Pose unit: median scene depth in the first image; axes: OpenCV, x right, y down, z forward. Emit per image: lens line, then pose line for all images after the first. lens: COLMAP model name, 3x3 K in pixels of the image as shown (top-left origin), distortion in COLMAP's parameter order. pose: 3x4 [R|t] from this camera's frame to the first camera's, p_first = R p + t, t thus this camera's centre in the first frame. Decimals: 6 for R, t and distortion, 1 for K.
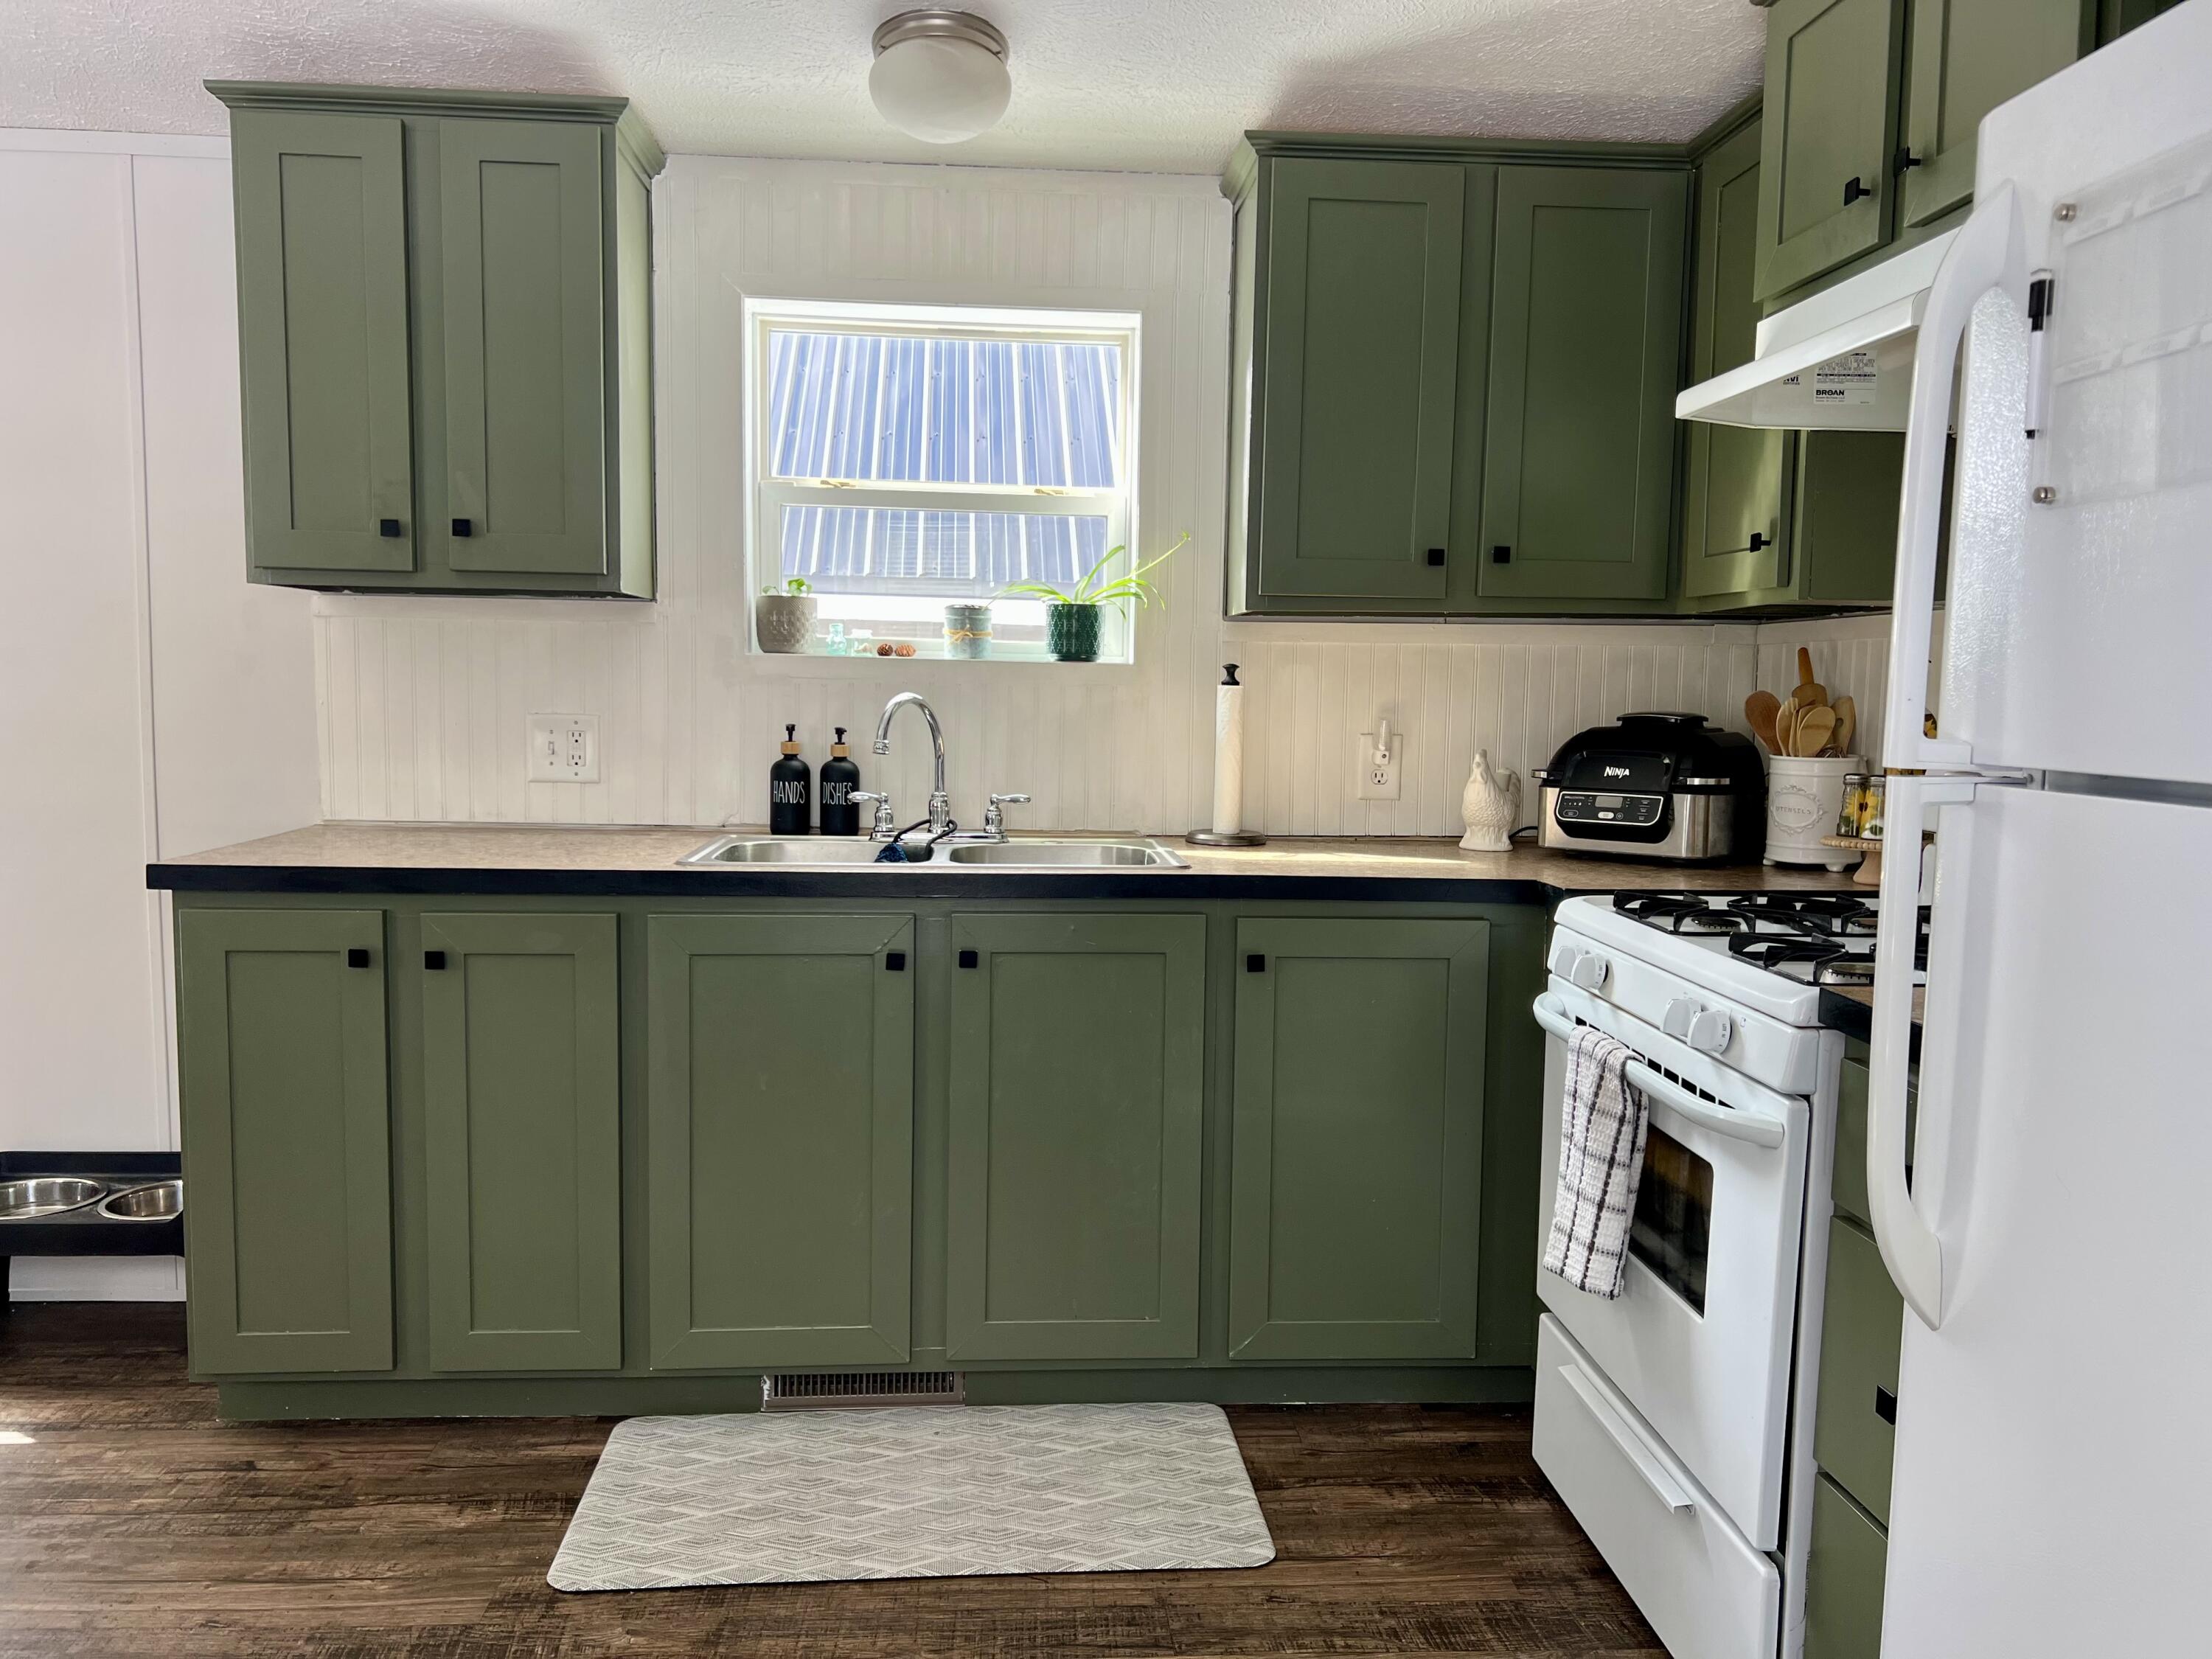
lens RADIAL K [[1664.1, 0, 1093.7], [0, 1664.1, 844.2], [0, 0, 1]] dist [0.061570, -0.083745]
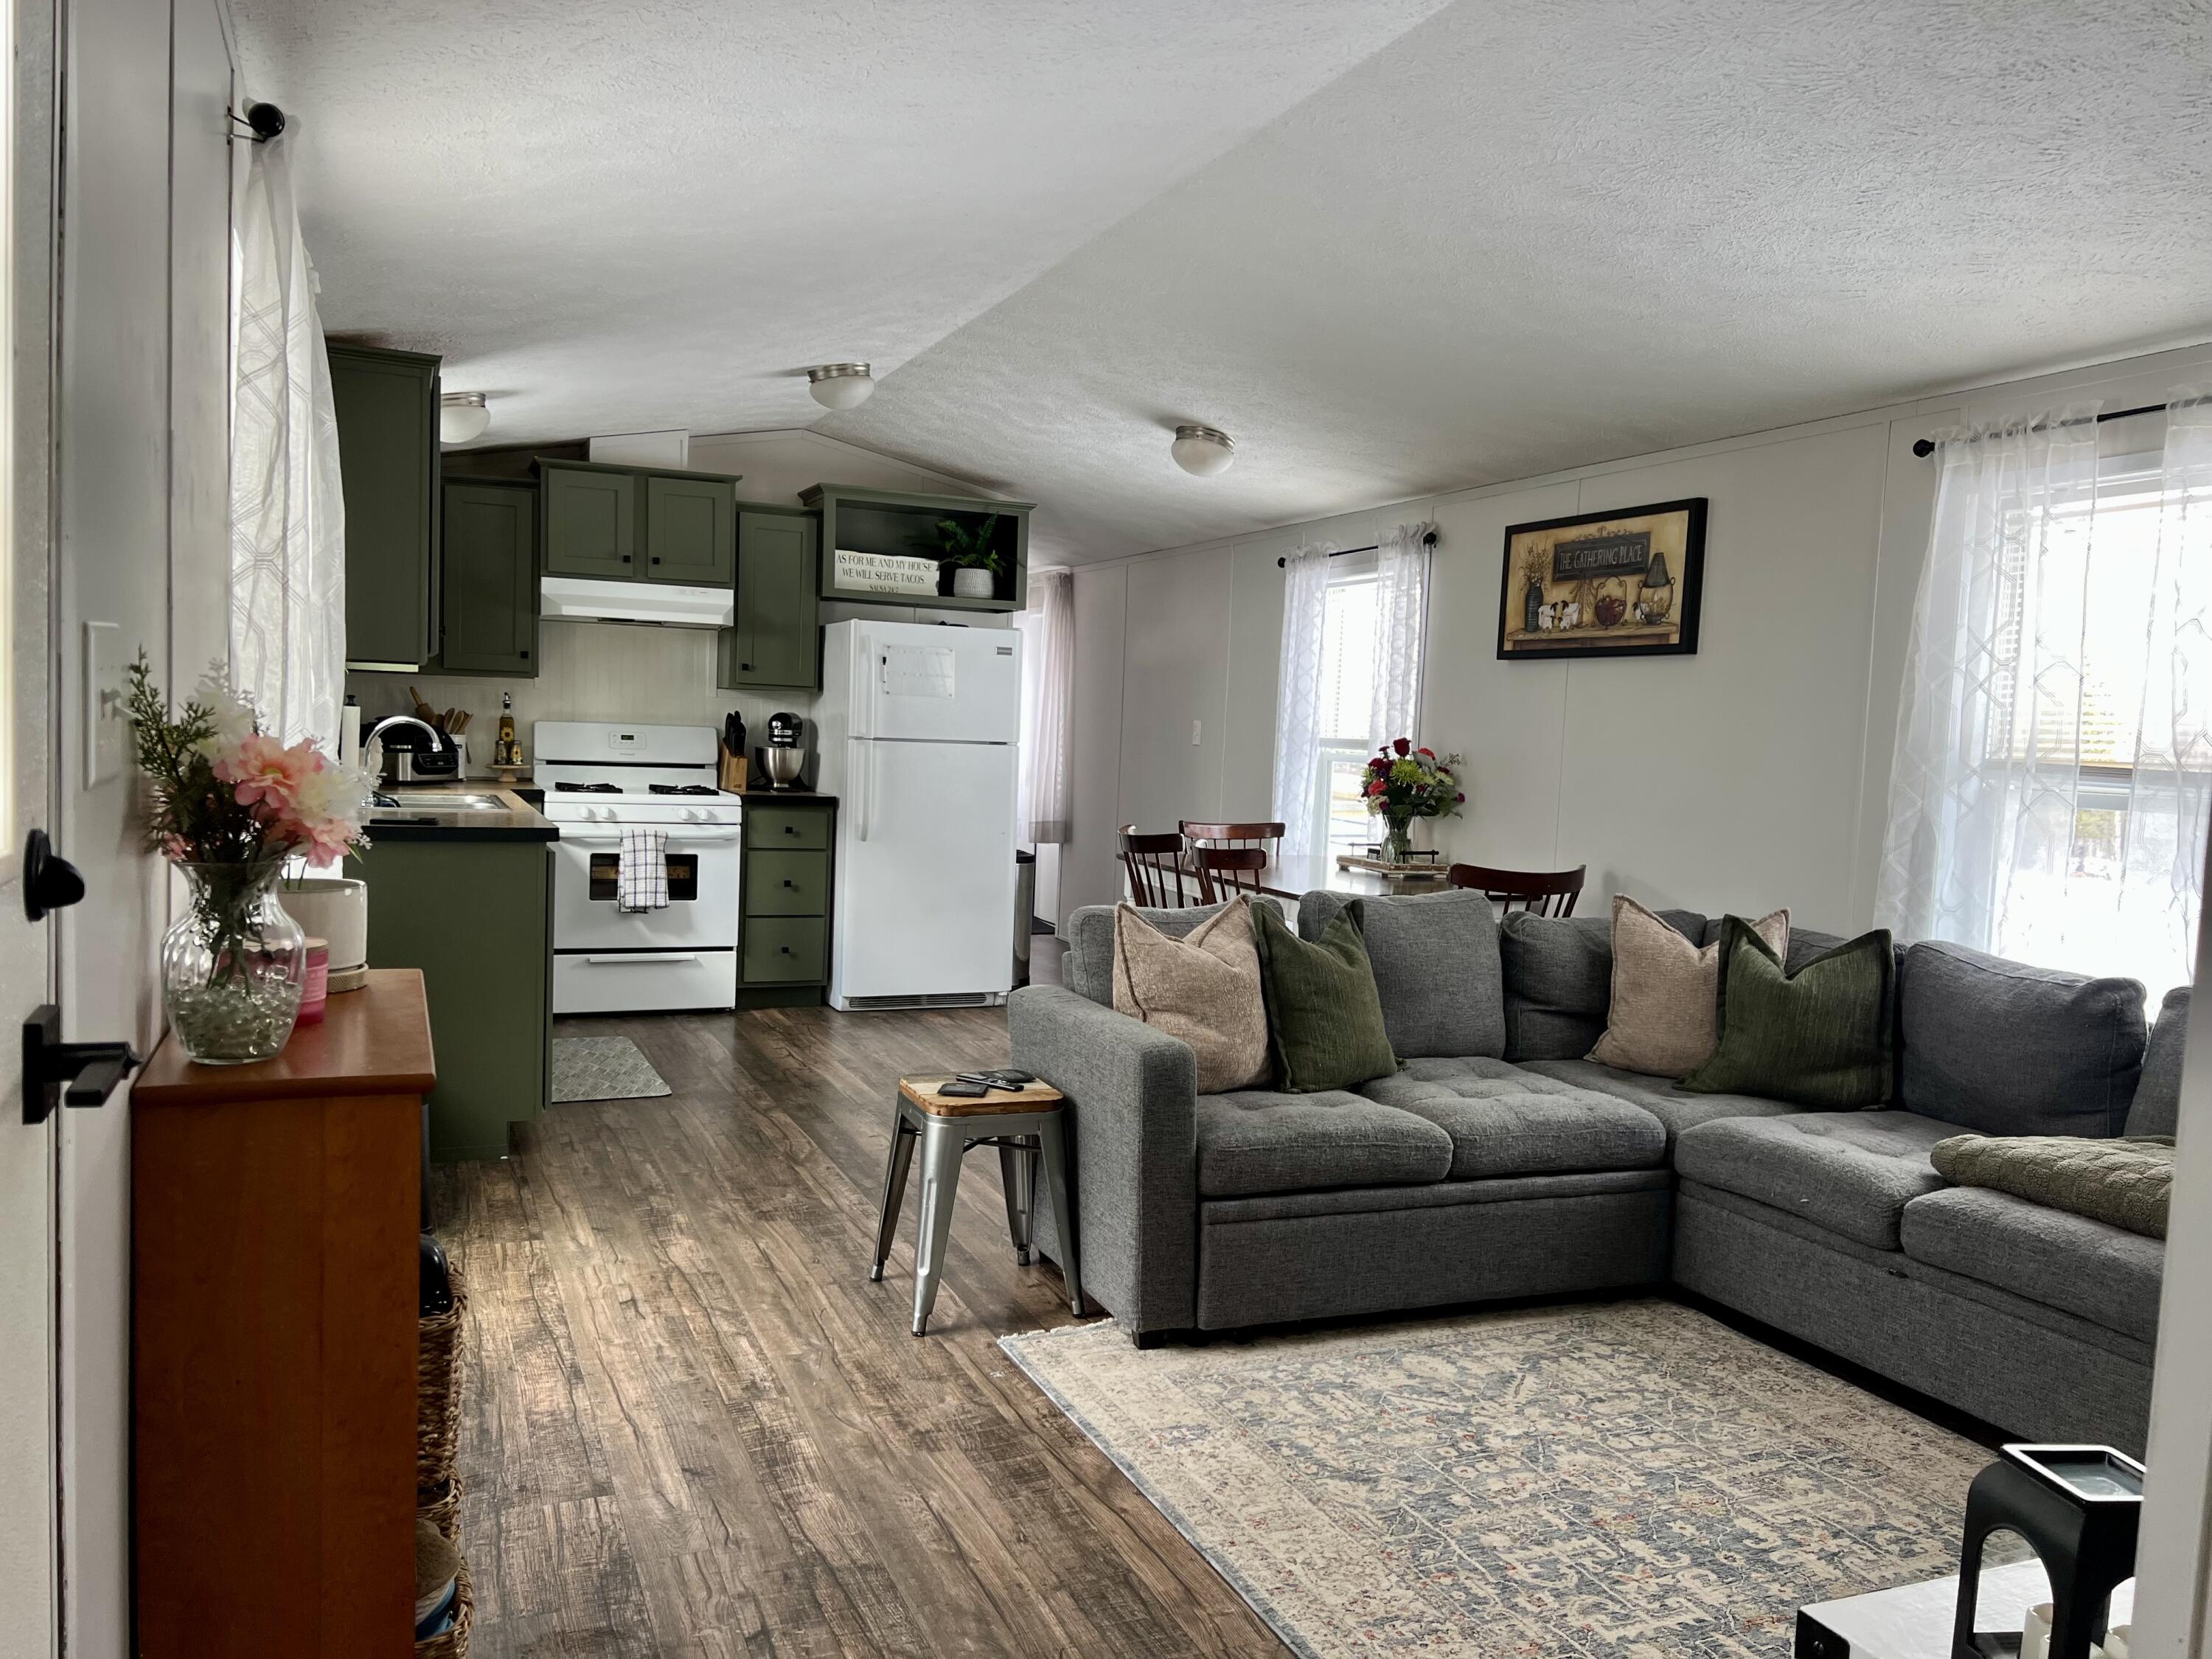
lens RADIAL K [[1664.1, 0, 1143.3], [0, 1664.1, 853.2], [0, 0, 1]] dist [0.061570, -0.083745]
pose [[-0.347845, -0.102160, 0.931970, -2.195143], [0.045321, 0.991051, 0.125552, -0.141096], [-0.936456, 0.085910, -0.340102, 0.908415]]
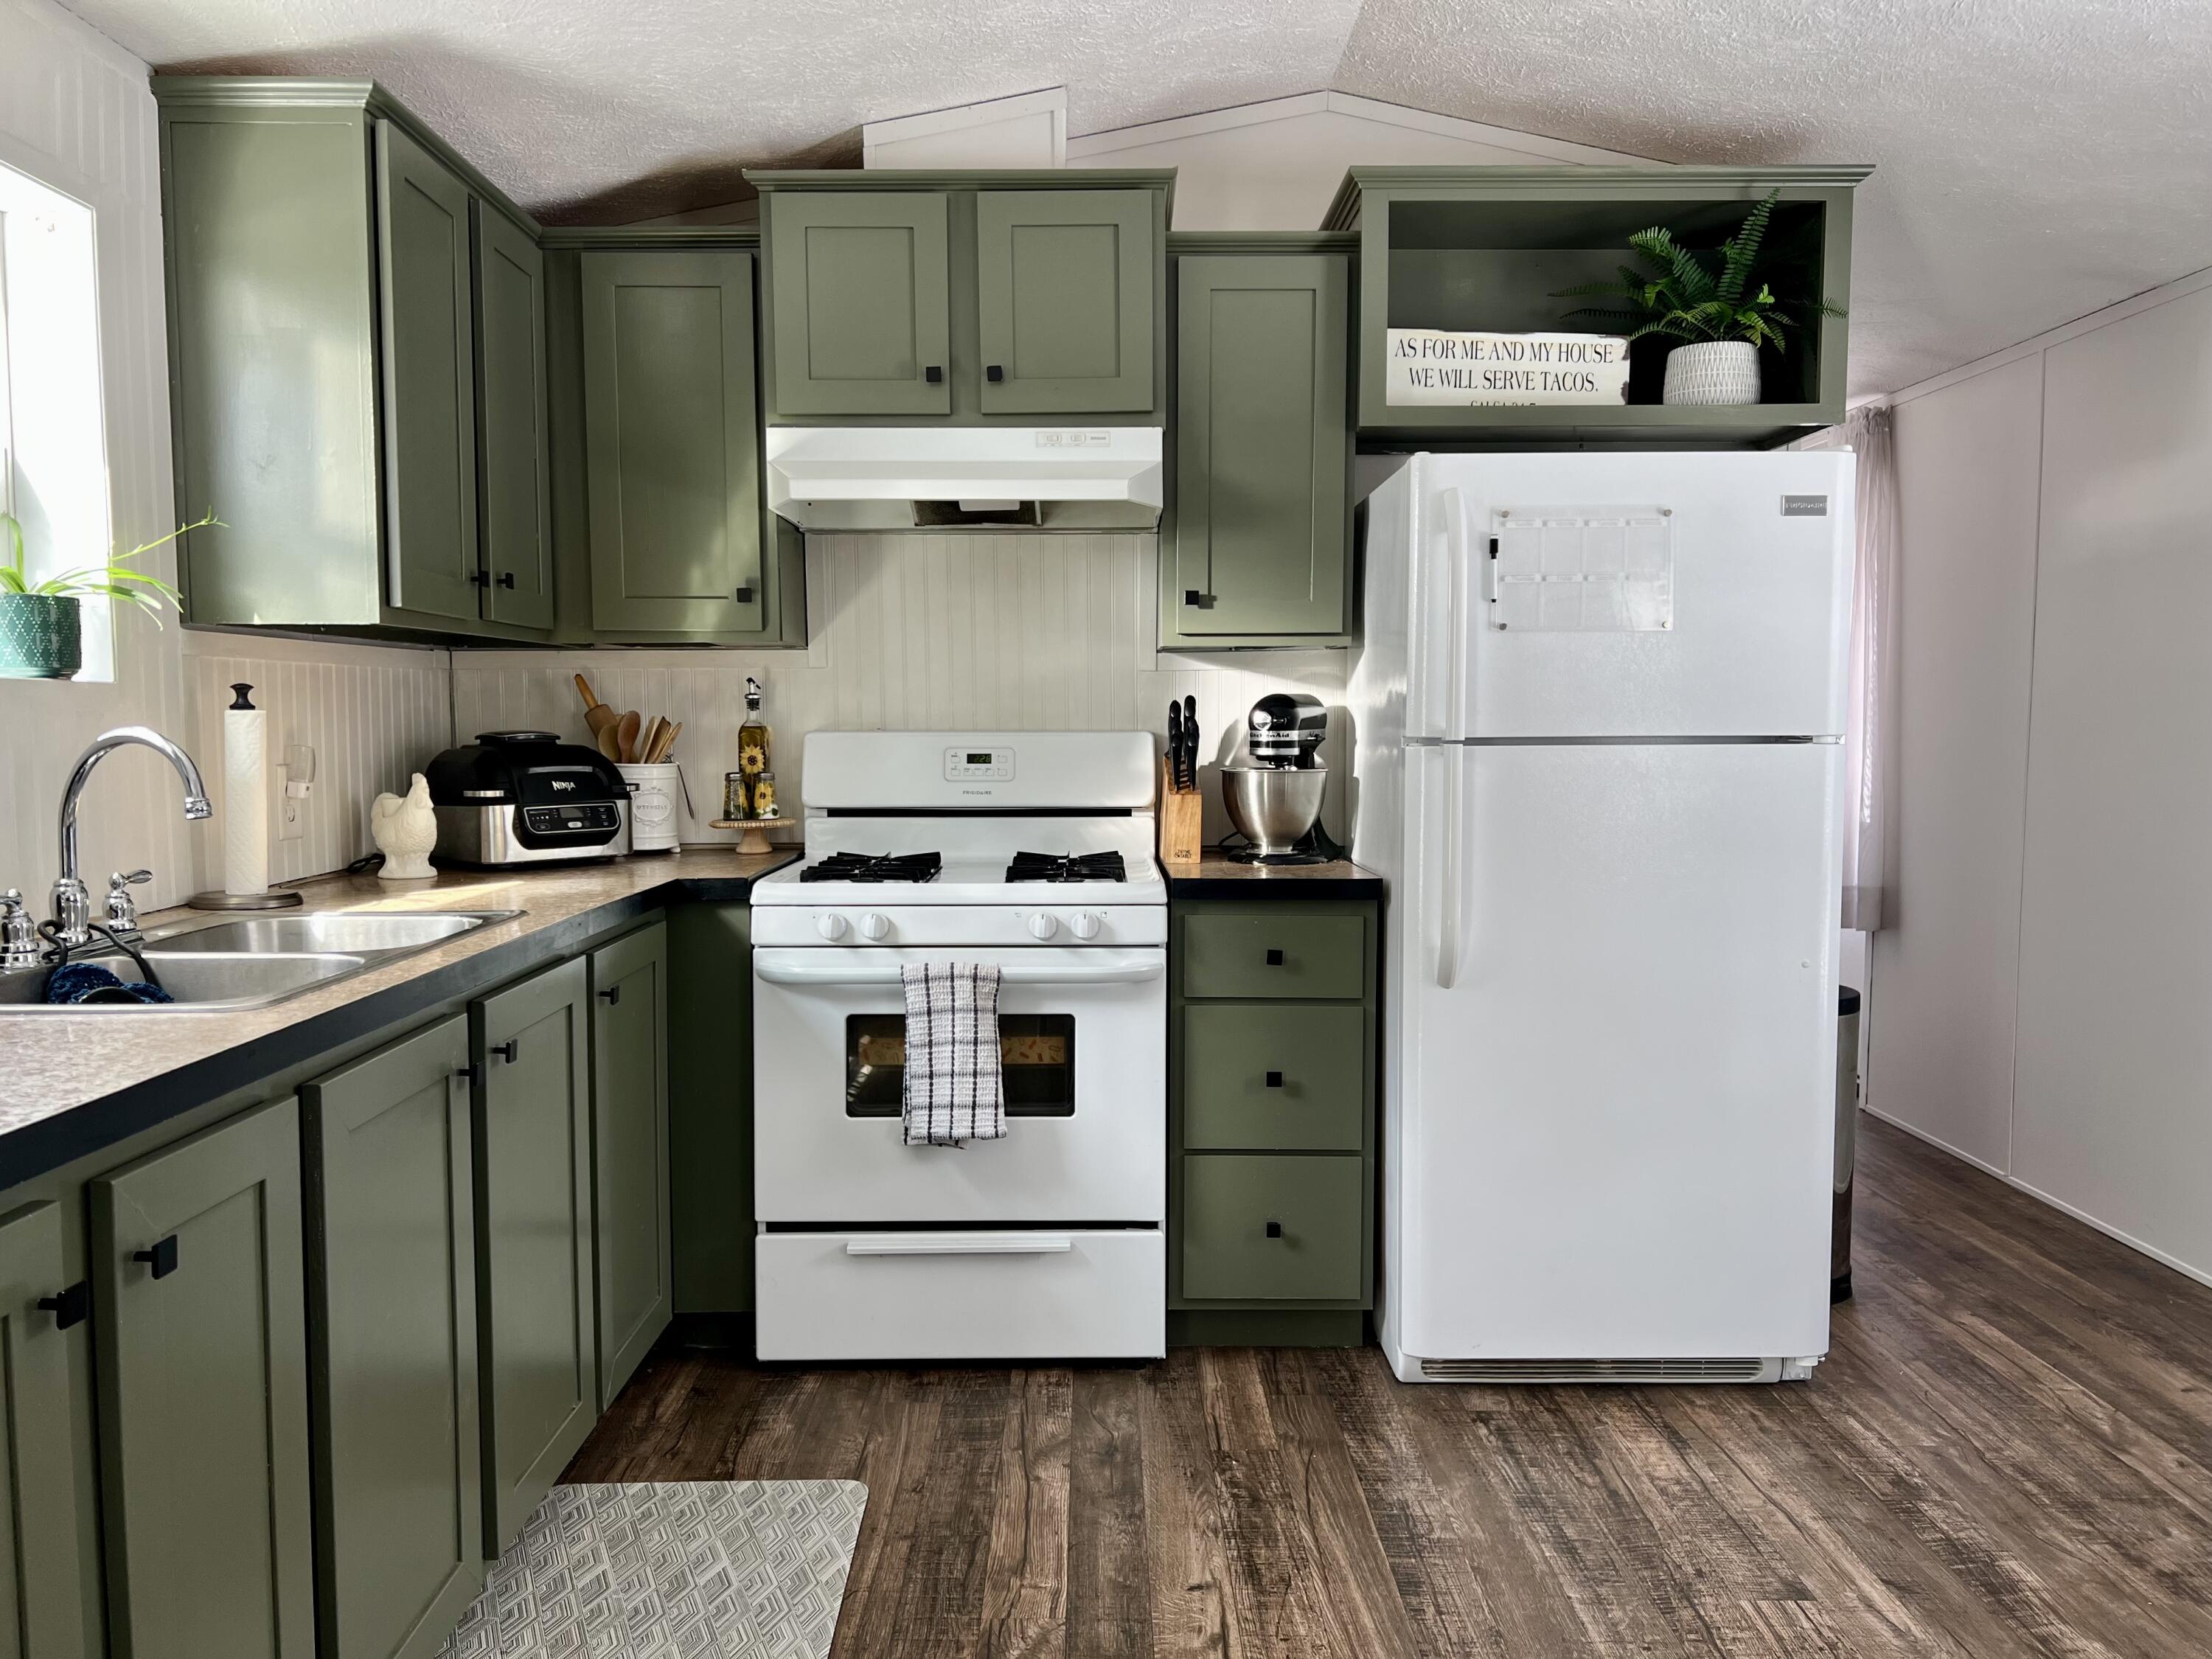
lens RADIAL K [[1664.1, 0, 1123.0], [0, 1664.1, 853.5], [0, 0, 1]] dist [0.061570, -0.083745]
pose [[0.051864, -0.097722, 0.993861, -0.789243], [0.099794, 0.990727, 0.092206, -0.065078], [-0.993656, 0.094399, 0.061135, 0.586217]]
